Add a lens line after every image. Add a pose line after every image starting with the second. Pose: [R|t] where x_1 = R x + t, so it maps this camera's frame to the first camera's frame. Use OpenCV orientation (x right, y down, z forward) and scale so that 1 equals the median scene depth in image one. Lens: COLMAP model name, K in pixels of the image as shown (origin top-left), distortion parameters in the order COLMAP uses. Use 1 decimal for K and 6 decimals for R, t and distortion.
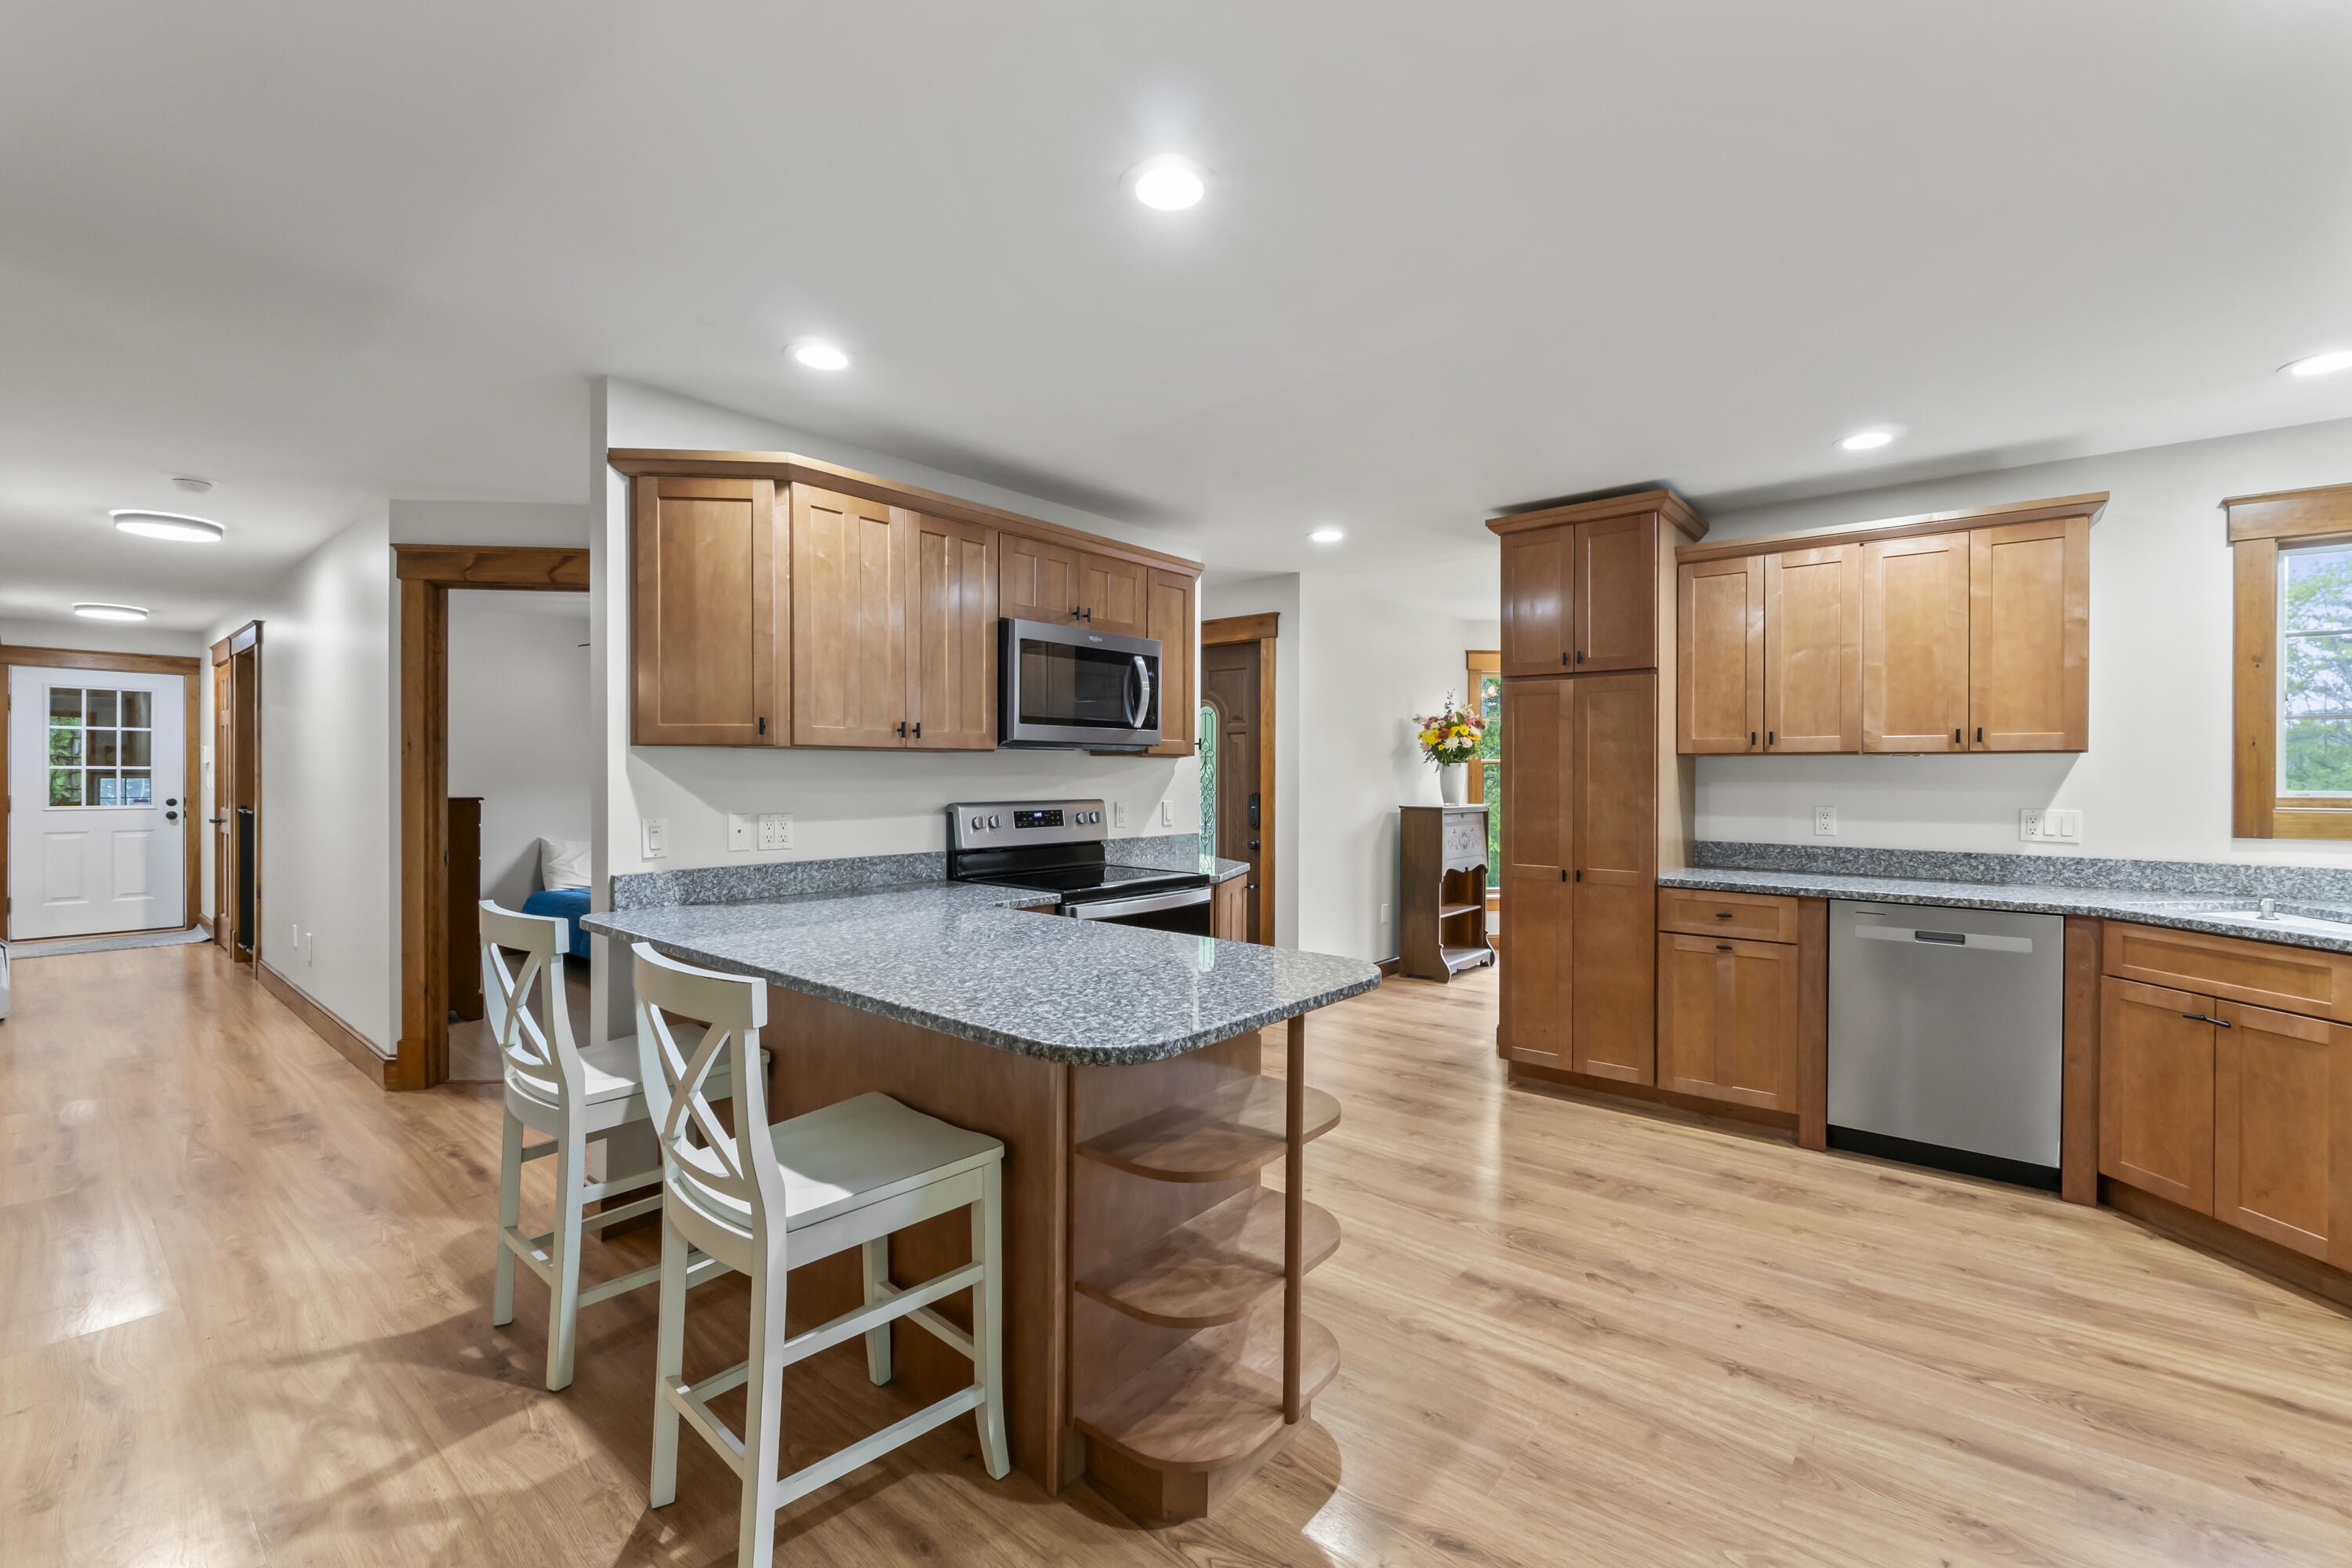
lens RADIAL K [[987.2, 0, 1179.5], [0, 987.2, 776.8], [0, 0, 1]] dist [-0.009035, 0.000784]
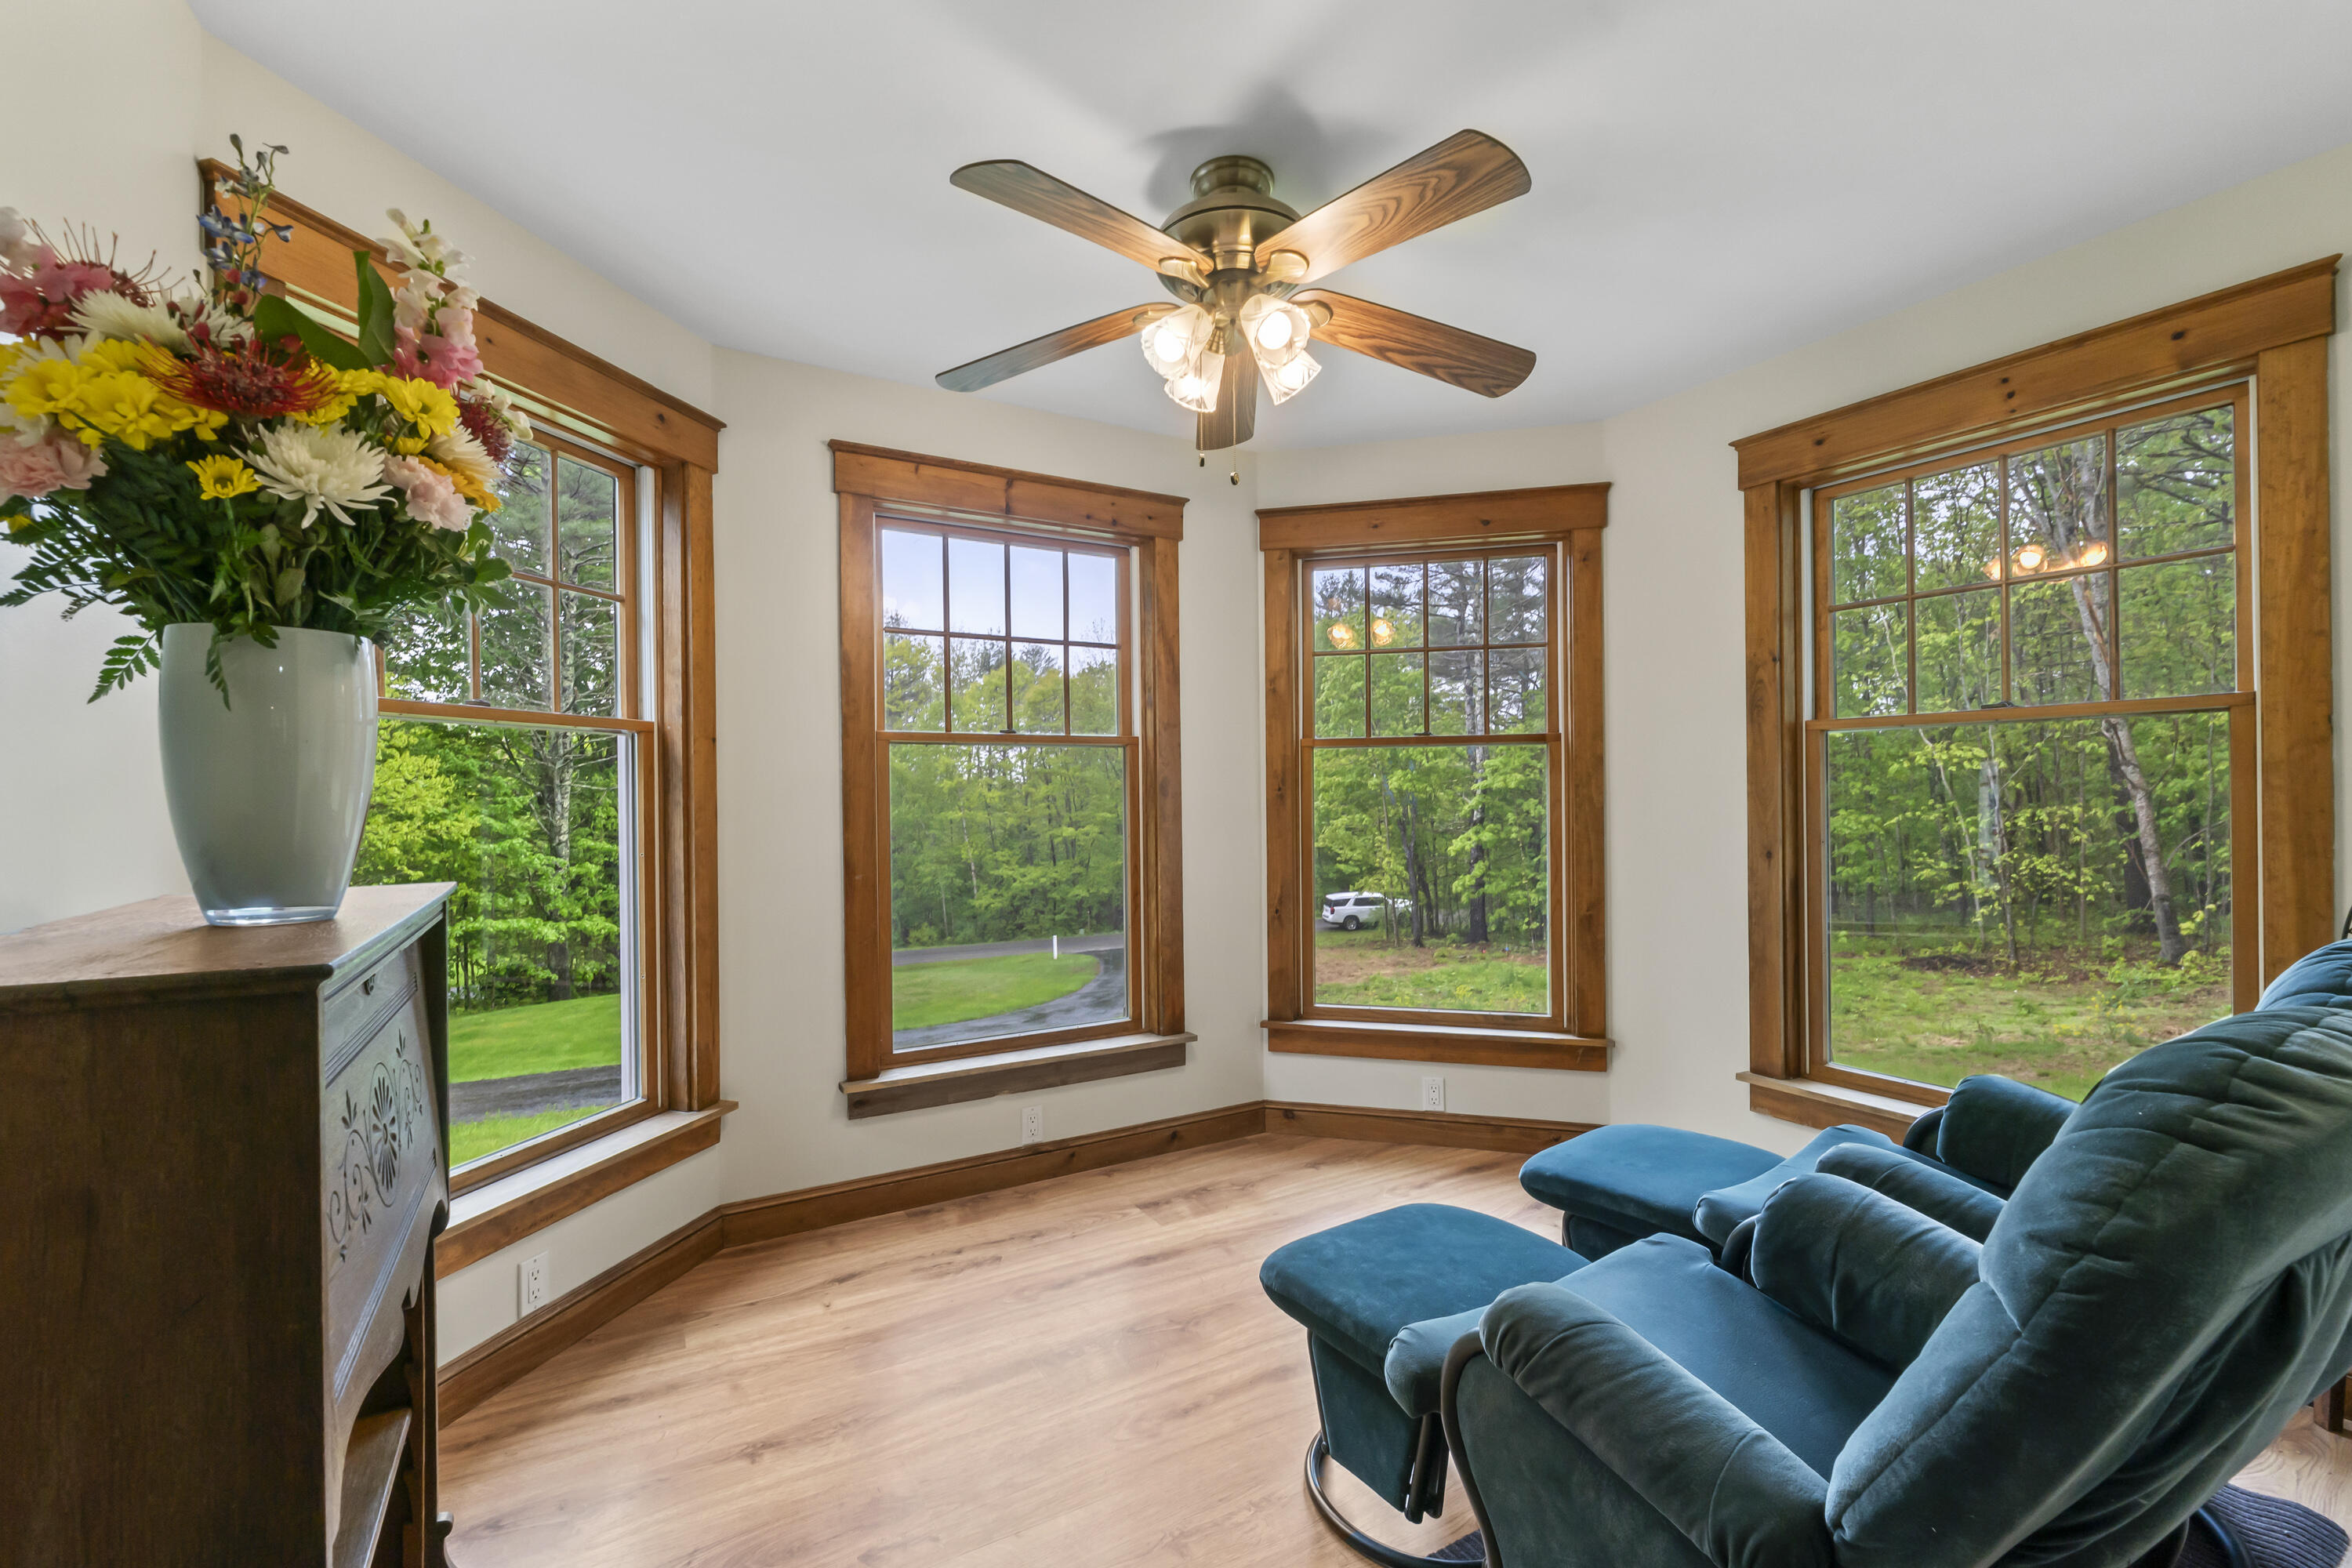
lens RADIAL K [[987.2, 0, 1173.2], [0, 987.2, 789.7], [0, 0, 1]] dist [-0.009035, 0.000784]
pose [[0.342575, -0.002302, 0.939488, 0.340602], [0.012487, 0.999920, -0.002103, 0.021519], [-0.939408, 0.012452, 0.342576, 1.520961]]
